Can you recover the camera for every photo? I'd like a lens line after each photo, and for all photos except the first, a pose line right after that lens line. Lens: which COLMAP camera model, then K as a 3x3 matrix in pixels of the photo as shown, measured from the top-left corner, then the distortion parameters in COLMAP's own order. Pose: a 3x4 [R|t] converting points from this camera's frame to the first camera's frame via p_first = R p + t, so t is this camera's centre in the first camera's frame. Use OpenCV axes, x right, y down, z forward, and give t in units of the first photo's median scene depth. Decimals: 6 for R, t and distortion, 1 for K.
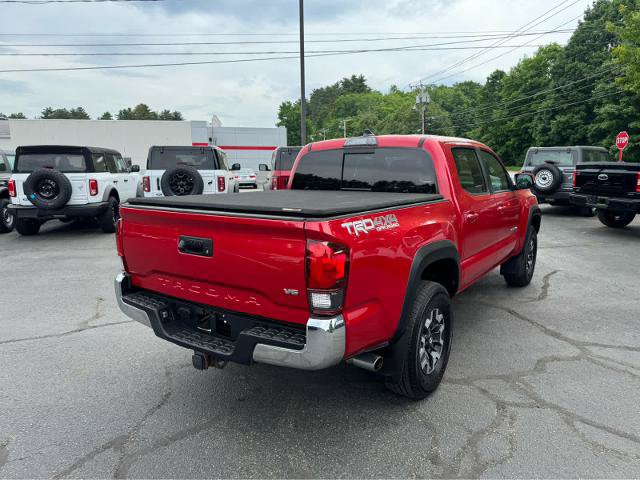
lens RADIAL K [[477.7, 0, 393.1], [0, 477.7, 260.2], [0, 0, 1]] dist [-0.003590, -0.004627]
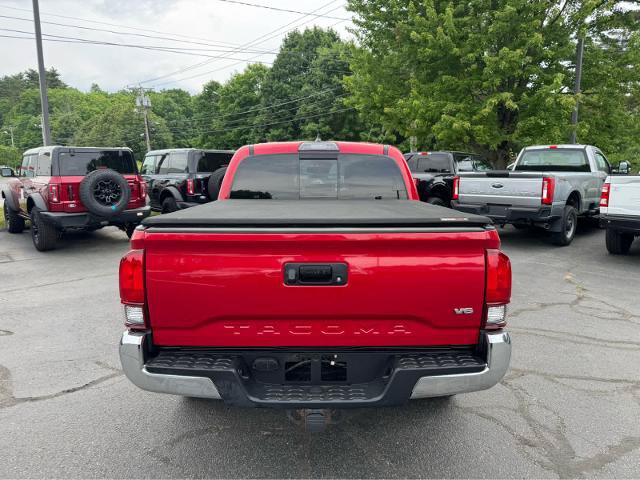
lens RADIAL K [[465.2, 0, 326.2], [0, 465.2, 241.8], [0, 0, 1]] dist [-0.004950, -0.004799]
pose [[0.859313, -0.052671, 0.508730, -0.096480], [0.079001, 0.996415, -0.030279, -0.006276], [-0.505312, 0.066209, 0.860393, 0.041102]]
